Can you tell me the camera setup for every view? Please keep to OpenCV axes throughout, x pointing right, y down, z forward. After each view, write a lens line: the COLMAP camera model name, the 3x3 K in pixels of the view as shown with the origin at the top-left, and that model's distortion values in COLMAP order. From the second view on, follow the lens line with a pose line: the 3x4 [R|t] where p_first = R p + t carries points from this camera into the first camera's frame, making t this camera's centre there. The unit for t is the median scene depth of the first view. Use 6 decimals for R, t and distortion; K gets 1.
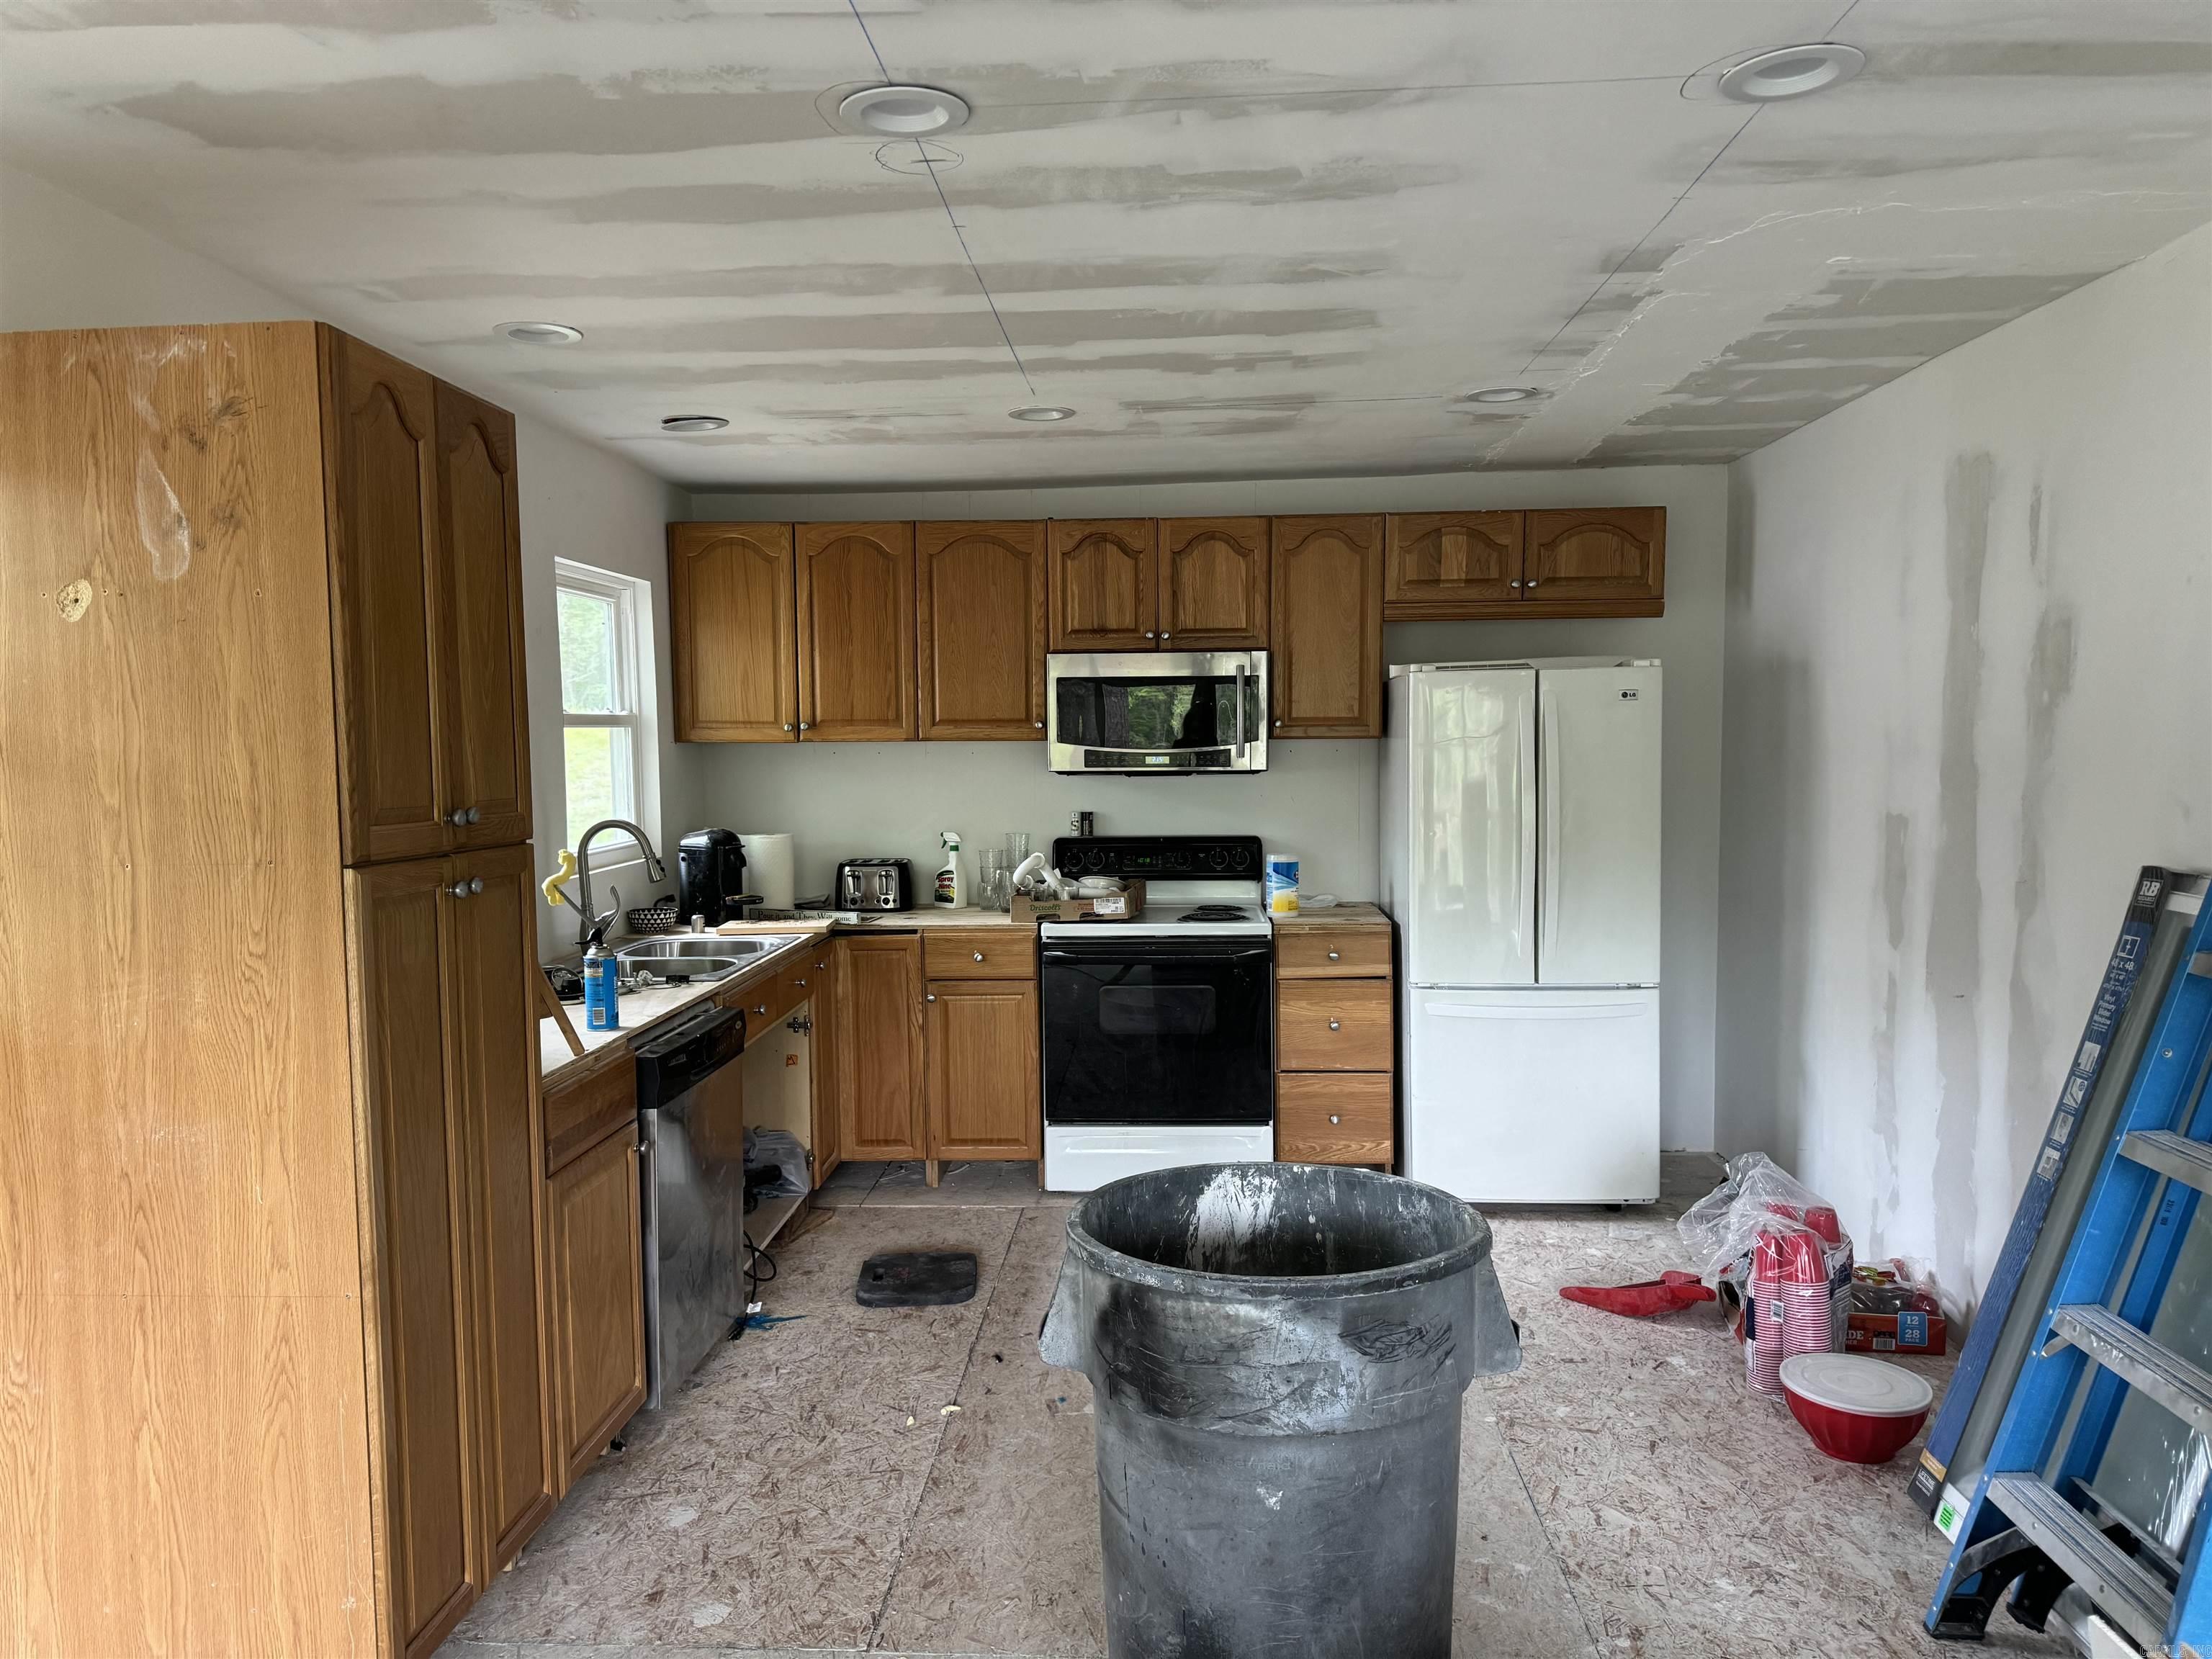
lens RADIAL K [[1598.3, 0, 1129.3], [0, 1598.3, 832.8], [0, 0, 1]] dist [0.096915, -0.097009]
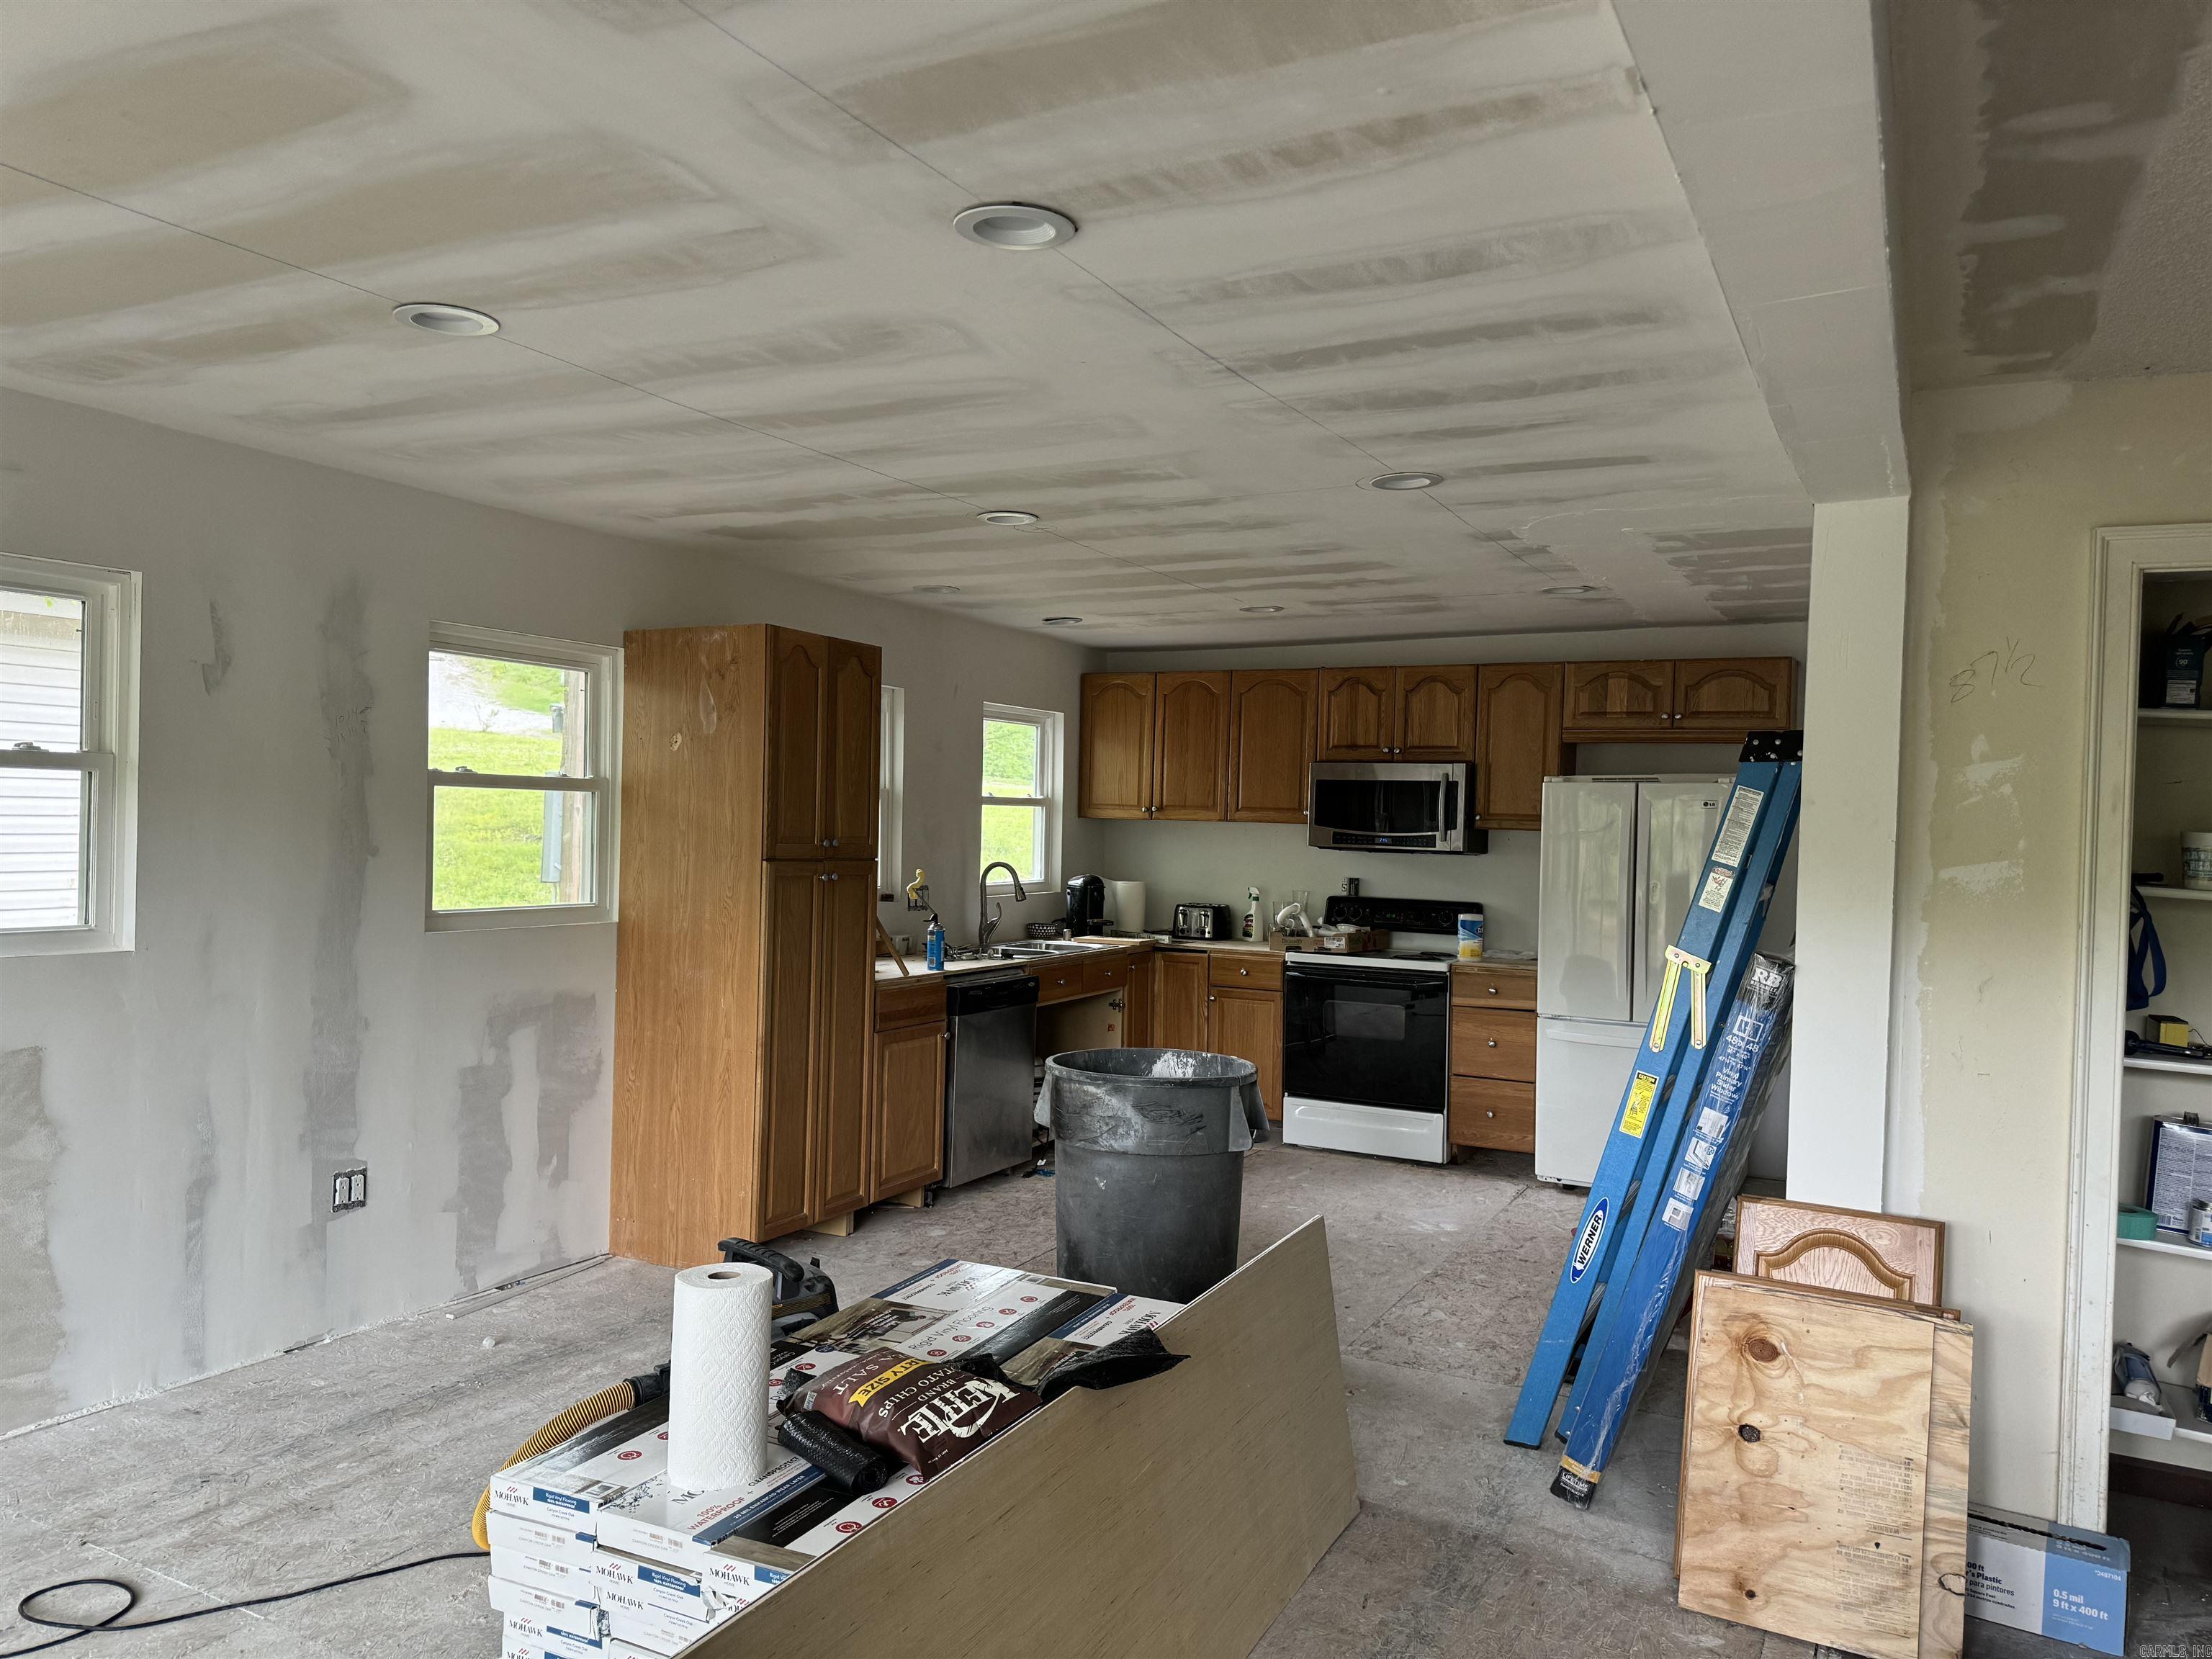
lens RADIAL K [[1548.1, 0, 1098.4], [0, 1548.1, 821.3], [0, 0, 1]] dist [0.199564, -0.367911]
pose [[0.913944, 0.034422, -0.404377, 0.348493], [-0.059731, 0.996955, -0.050134, 0.020456], [0.401420, 0.069974, 0.913217, -0.339337]]
